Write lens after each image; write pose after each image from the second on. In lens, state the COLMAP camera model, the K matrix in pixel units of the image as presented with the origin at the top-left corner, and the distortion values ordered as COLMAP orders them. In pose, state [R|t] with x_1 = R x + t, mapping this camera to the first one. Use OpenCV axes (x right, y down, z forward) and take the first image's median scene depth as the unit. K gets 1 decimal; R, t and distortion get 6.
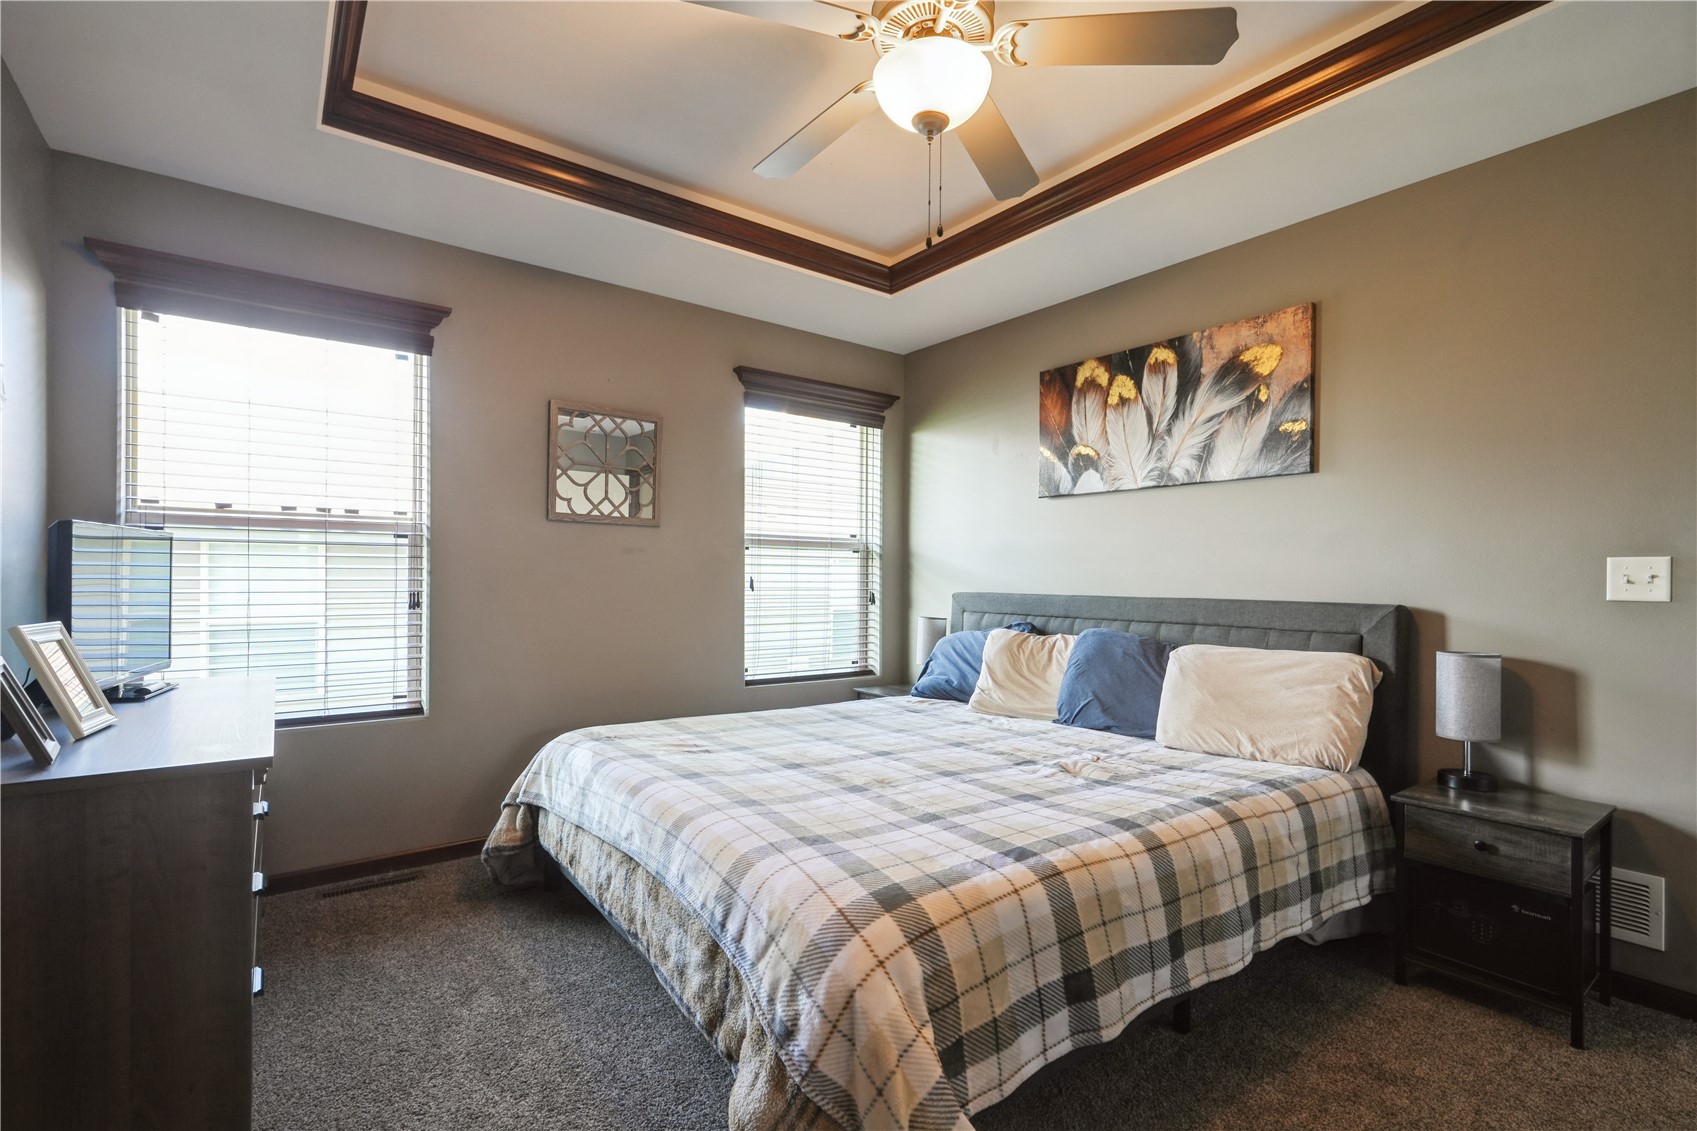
lens RADIAL K [[774.0, 0, 858.1], [0, 774.0, 570.3], [0, 0, 1]] dist [-0.008943, 0.004694]
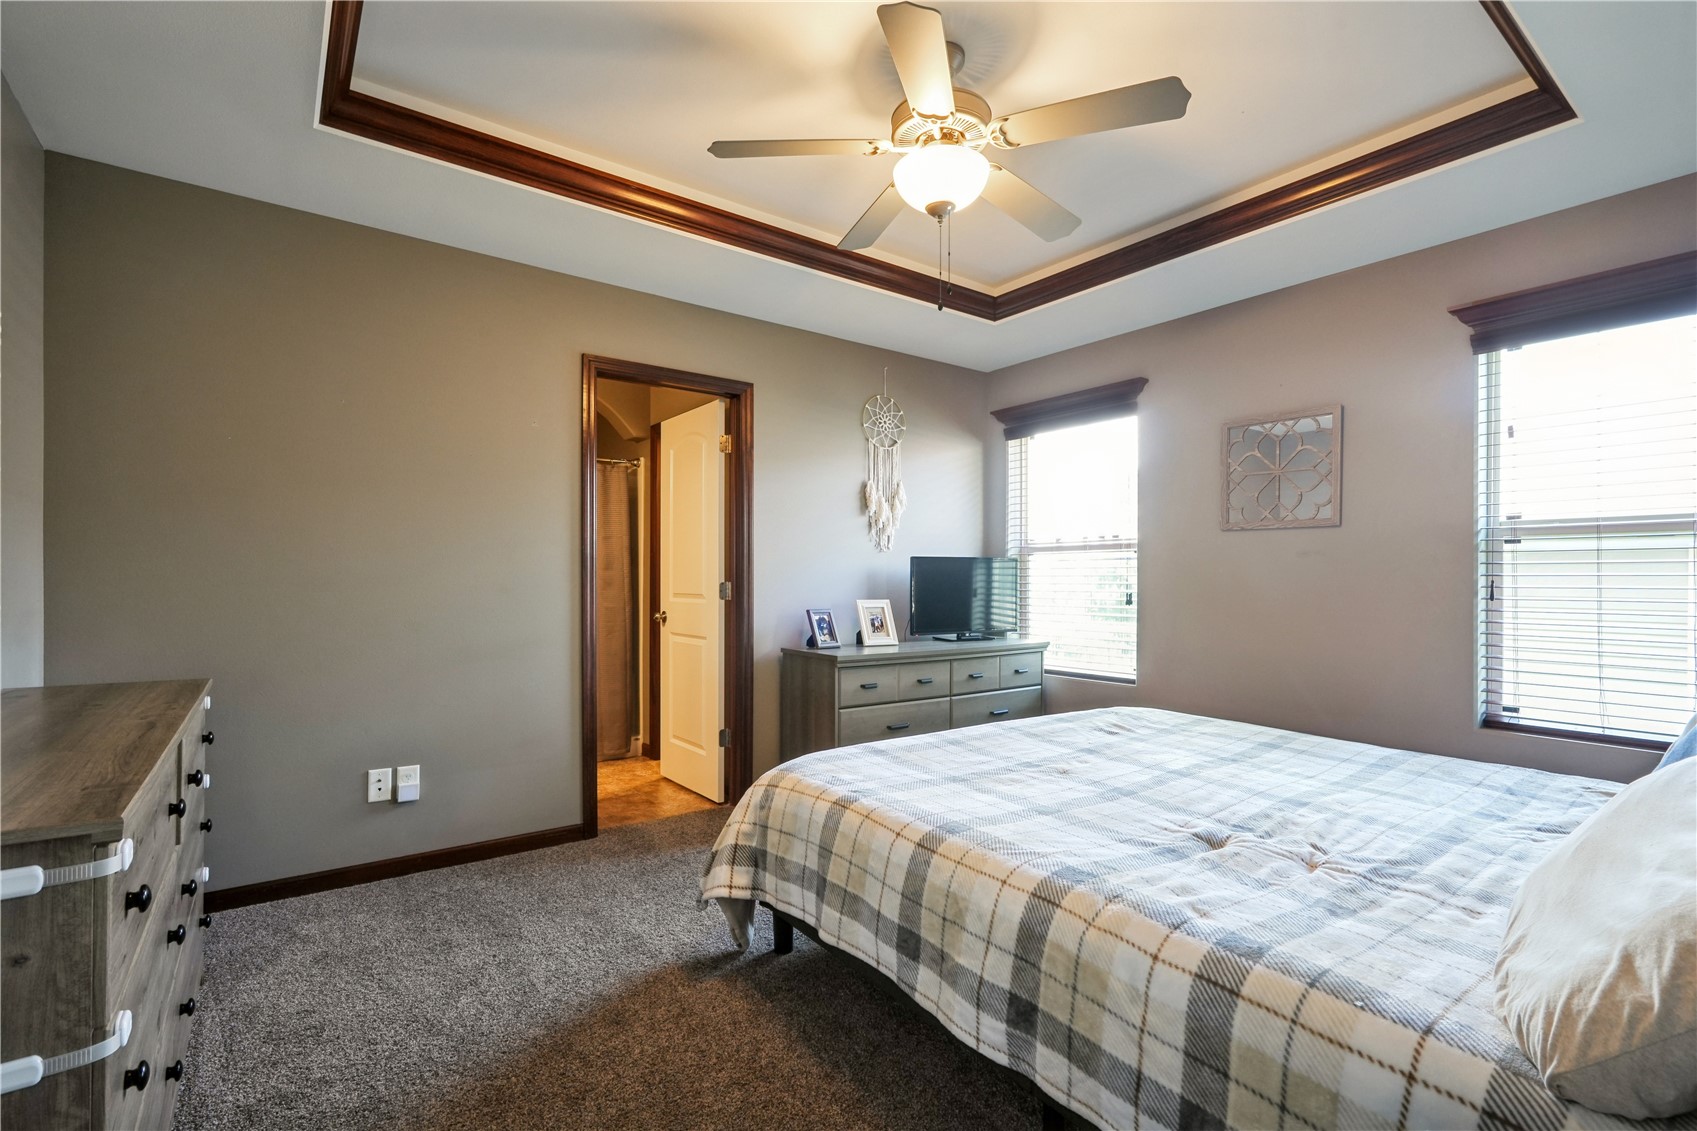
lens RADIAL K [[774.0, 0, 859.4], [0, 774.0, 576.1], [0, 0, 1]] dist [-0.008943, 0.004694]
pose [[0.004532, -0.013846, -0.999894, 0.778975], [0.004016, 0.999896, -0.013828, 0.014848], [0.999982, -0.003953, 0.004587, 0.517339]]
